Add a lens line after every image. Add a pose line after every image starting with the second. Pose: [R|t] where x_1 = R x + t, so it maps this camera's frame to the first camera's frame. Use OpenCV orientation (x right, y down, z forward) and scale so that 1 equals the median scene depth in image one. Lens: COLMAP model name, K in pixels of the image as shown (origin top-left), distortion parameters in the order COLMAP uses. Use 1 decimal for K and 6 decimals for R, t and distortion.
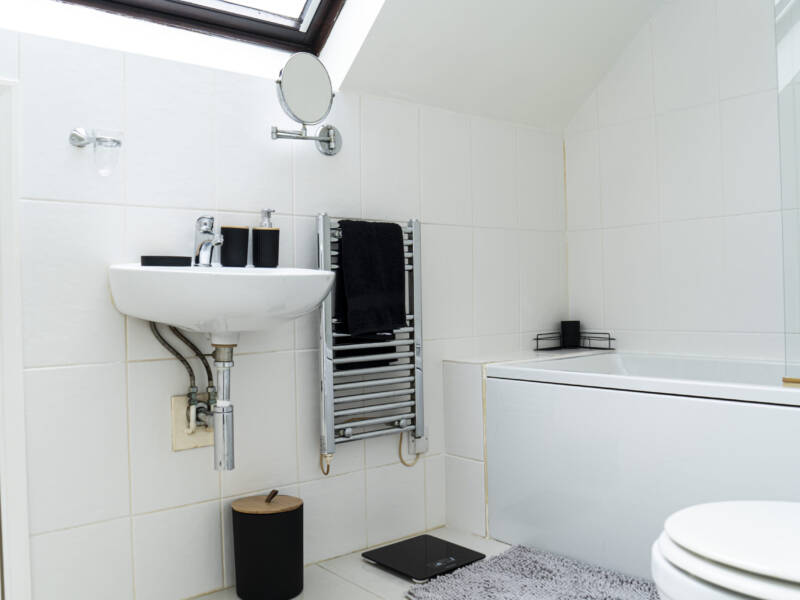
lens RADIAL K [[714.2, 0, 378.1], [0, 714.2, 302.4], [0, 0, 1]] dist [-0.002865, 0.043247]
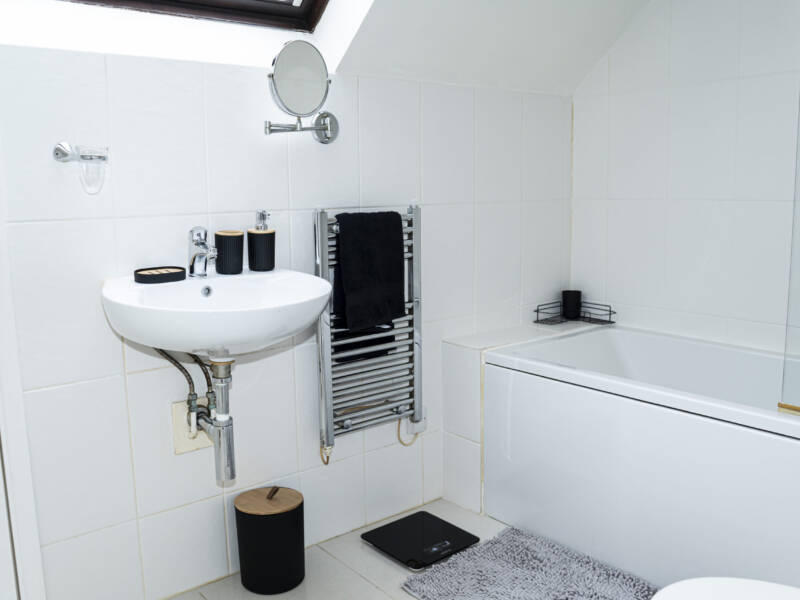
lens RADIAL K [[714.2, 0, 378.5], [0, 714.2, 292.2], [0, 0, 1]] dist [-0.002865, 0.043247]
pose [[0.999983, 0.001317, -0.005740, 0.008543], [-0.000449, 0.988884, 0.148687, -0.156616], [0.005872, -0.148681, 0.988868, 0.022207]]
